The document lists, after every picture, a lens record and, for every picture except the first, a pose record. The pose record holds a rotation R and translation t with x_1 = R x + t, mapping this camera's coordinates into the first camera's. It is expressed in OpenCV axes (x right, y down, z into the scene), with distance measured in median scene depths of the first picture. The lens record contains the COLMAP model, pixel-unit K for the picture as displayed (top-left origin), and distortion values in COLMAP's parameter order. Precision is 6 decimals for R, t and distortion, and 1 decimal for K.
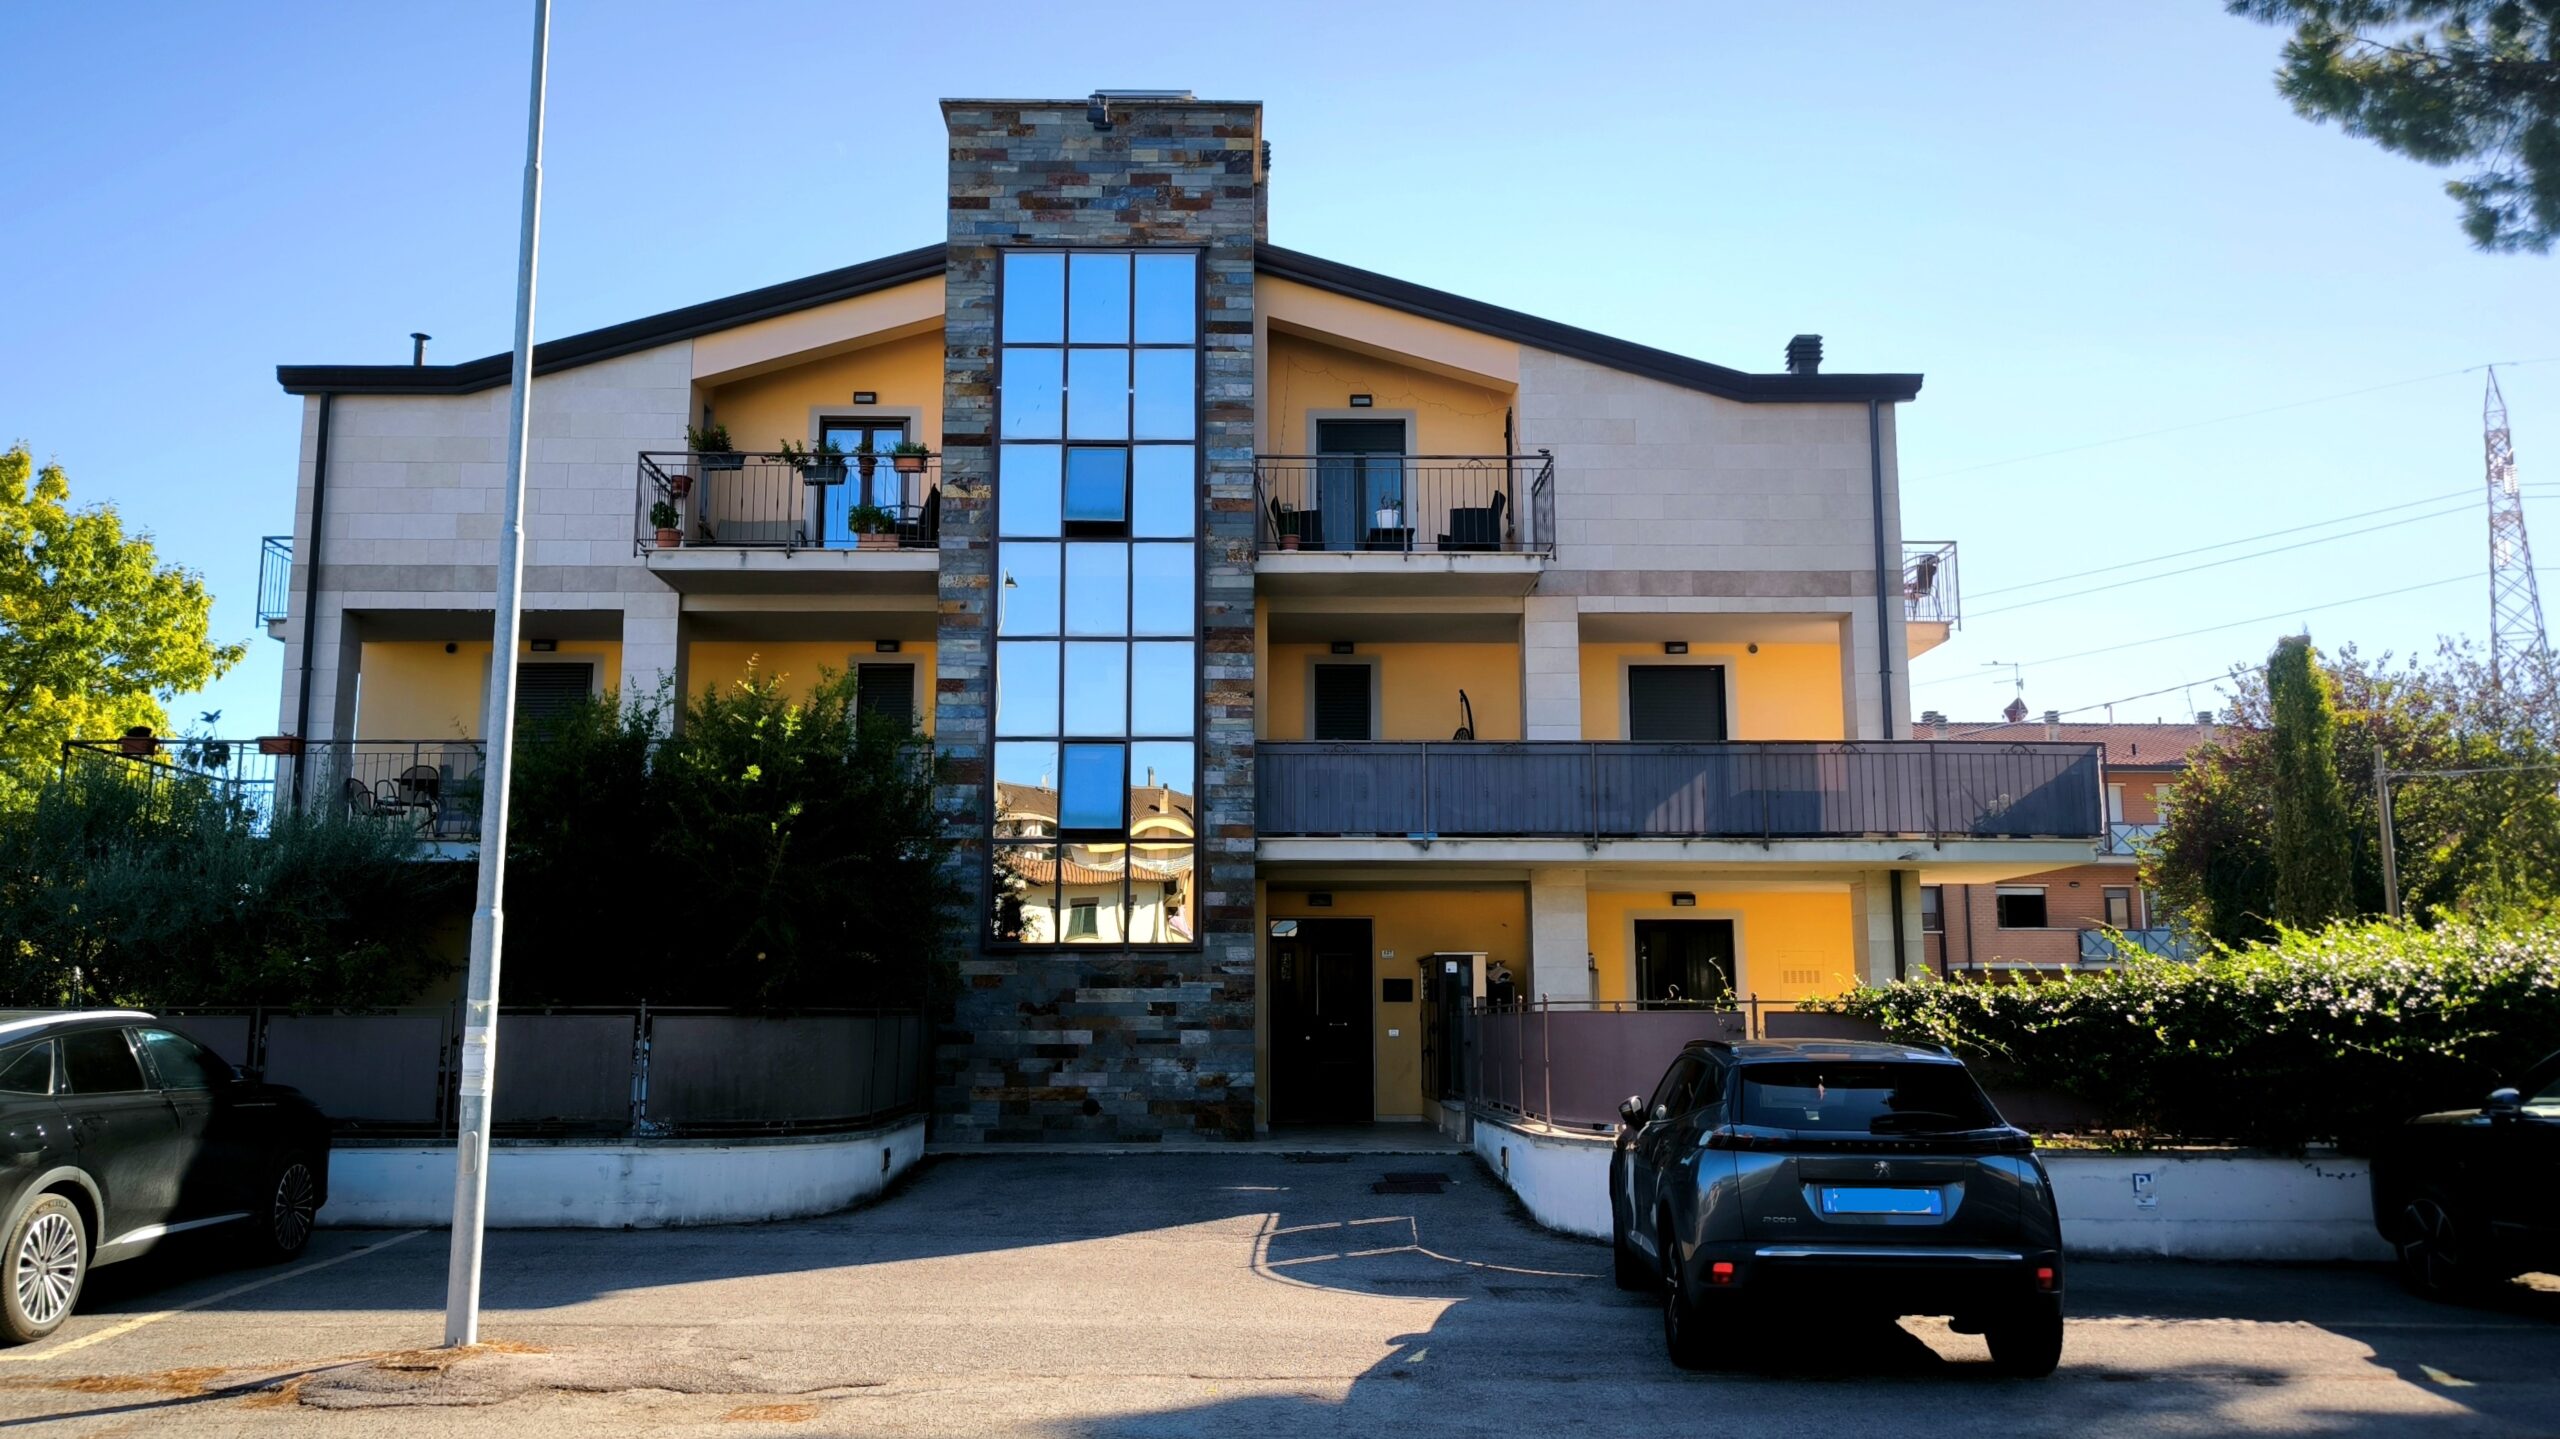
lens RADIAL K [[1730.1, 0, 1280.0], [0, 1730.1, 719.5], [0, 0, 1]] dist [0.001024, -0.000730]
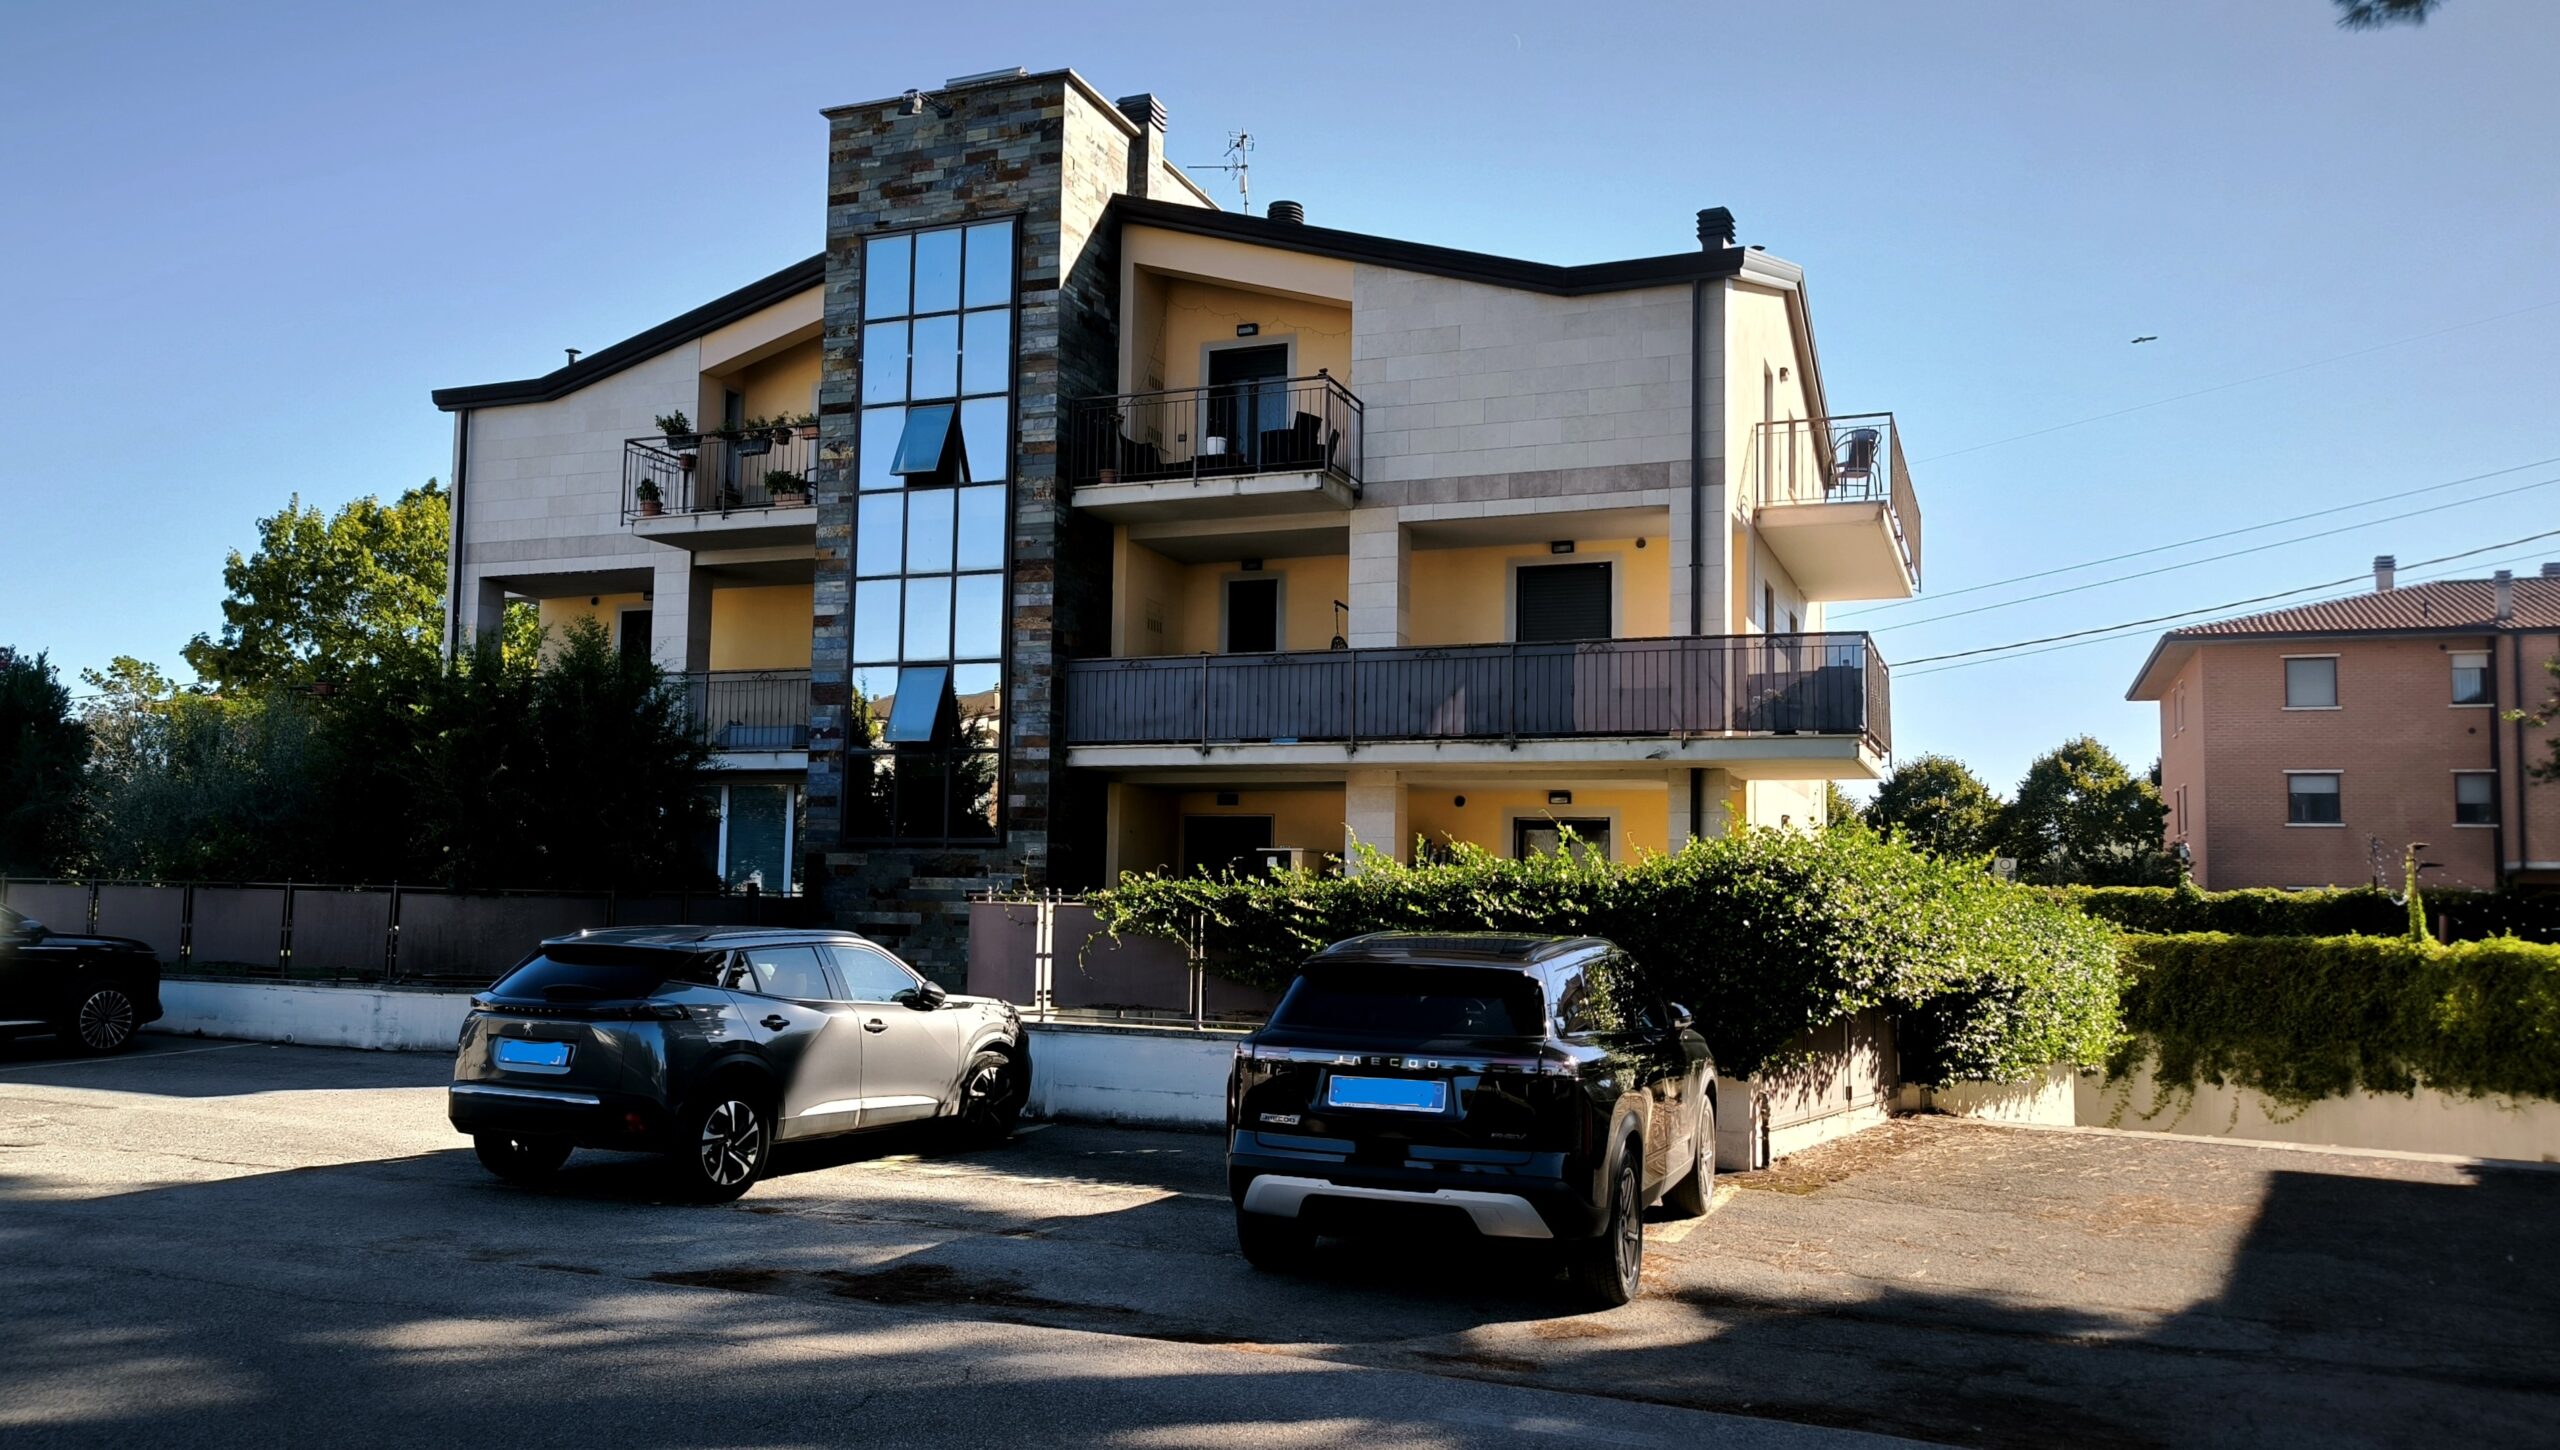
lens RADIAL K [[1707.5, 0, 1280.0], [0, 1707.5, 725.0], [0, 0, 1]] dist [0.004658, 0.000103]
pose [[0.933607, -0.018088, -0.357843, 0.497336], [0.041488, 0.997464, 0.057822, -0.003322], [0.355889, -0.068830, 0.931990, 0.020073]]
